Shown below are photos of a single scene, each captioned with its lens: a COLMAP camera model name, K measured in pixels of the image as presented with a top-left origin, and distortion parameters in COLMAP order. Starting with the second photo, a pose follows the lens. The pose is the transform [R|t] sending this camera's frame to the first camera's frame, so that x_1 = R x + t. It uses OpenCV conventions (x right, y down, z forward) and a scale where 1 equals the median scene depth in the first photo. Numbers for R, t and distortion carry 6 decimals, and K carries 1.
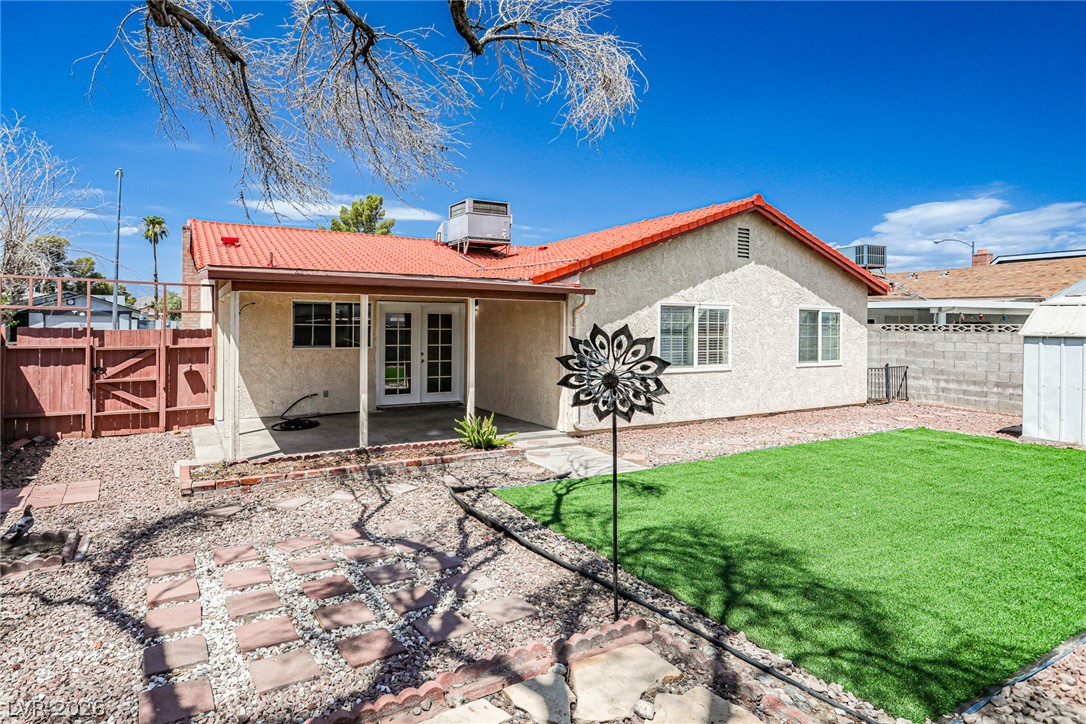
lens RADIAL K [[589.2, 0, 537.7], [0, 589.2, 325.8], [0, 0, 1]] dist [-0.012101, 0.003950]
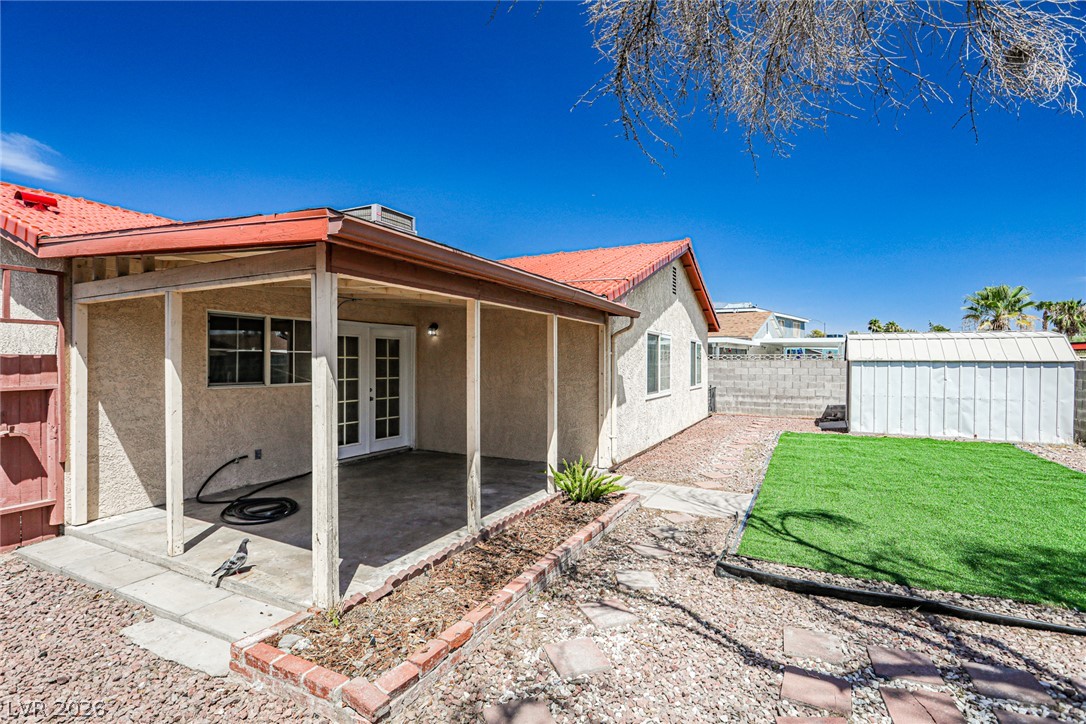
lens RADIAL K [[498.0, 0, 545.7], [0, 498.0, 366.2], [0, 0, 1]] dist [-0.002740, 0.000271]
pose [[0.837928, -0.010496, 0.545679, -0.393431], [0.006488, 0.999936, 0.009269, 0.012939], [-0.545741, -0.004226, 0.837943, 0.352606]]
